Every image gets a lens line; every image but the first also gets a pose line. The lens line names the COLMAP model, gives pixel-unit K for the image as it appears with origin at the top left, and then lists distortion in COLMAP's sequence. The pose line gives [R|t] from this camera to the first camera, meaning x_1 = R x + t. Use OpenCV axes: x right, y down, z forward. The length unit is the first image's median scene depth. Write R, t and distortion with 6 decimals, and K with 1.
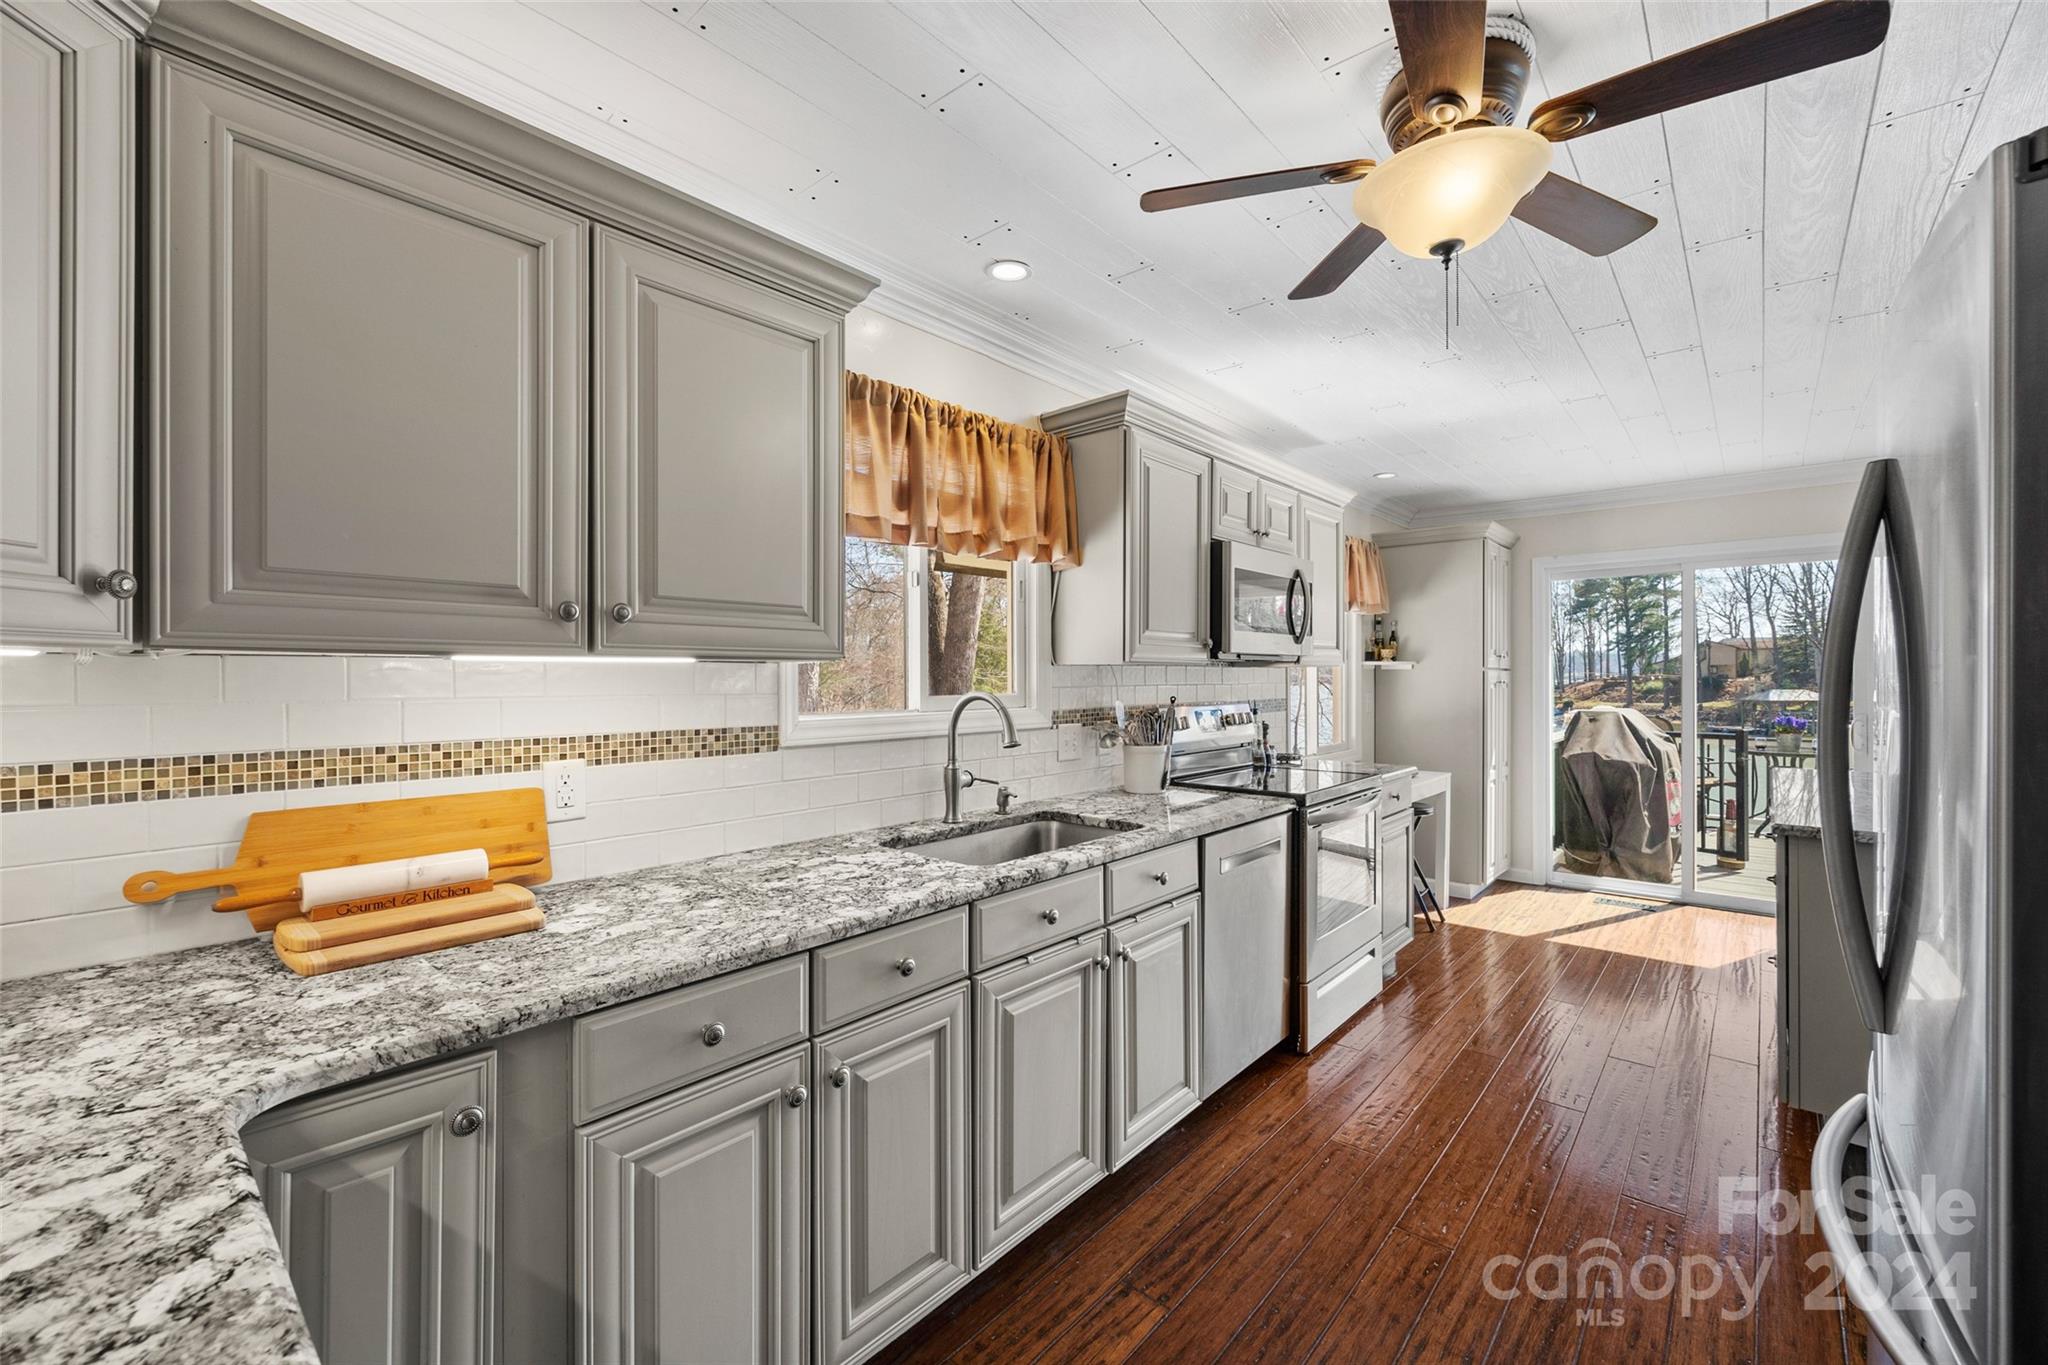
lens RADIAL K [[827.8, 0, 1032.3], [0, 827.8, 684.0], [0, 0, 1]] dist [0.002793, 0.000436]
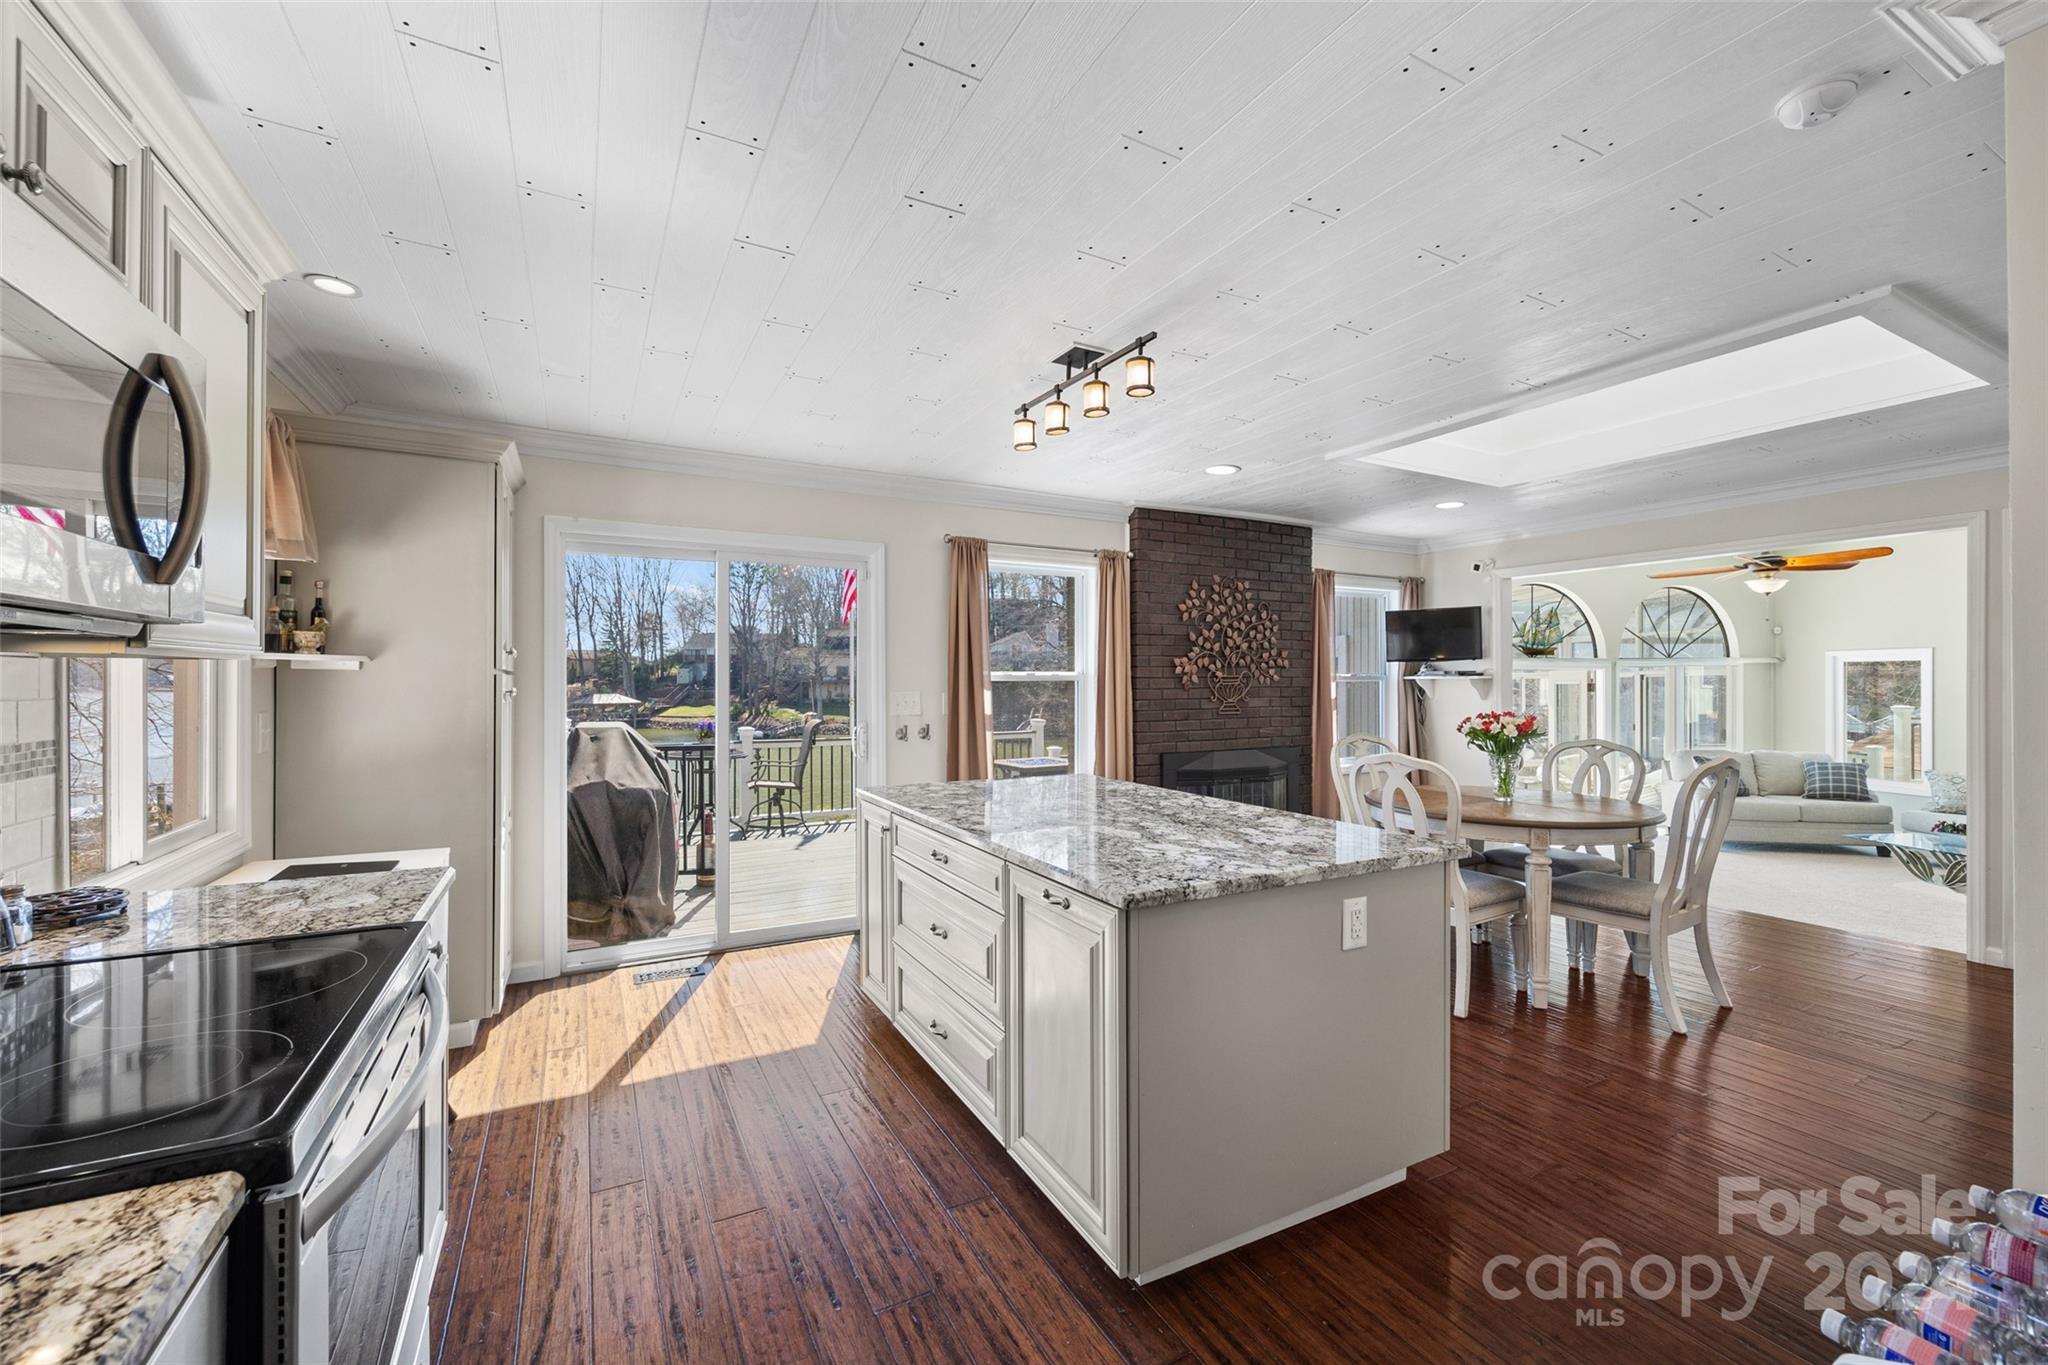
lens RADIAL K [[827.8, 0, 1022.4], [0, 827.8, 684.4], [0, 0, 1]] dist [0.002793, 0.000436]
pose [[0.351193, 0.004028, 0.936294, 0.087756], [0.002047, 0.999985, -0.005070, -0.003853], [-0.936301, 0.003698, 0.351179, 0.371470]]
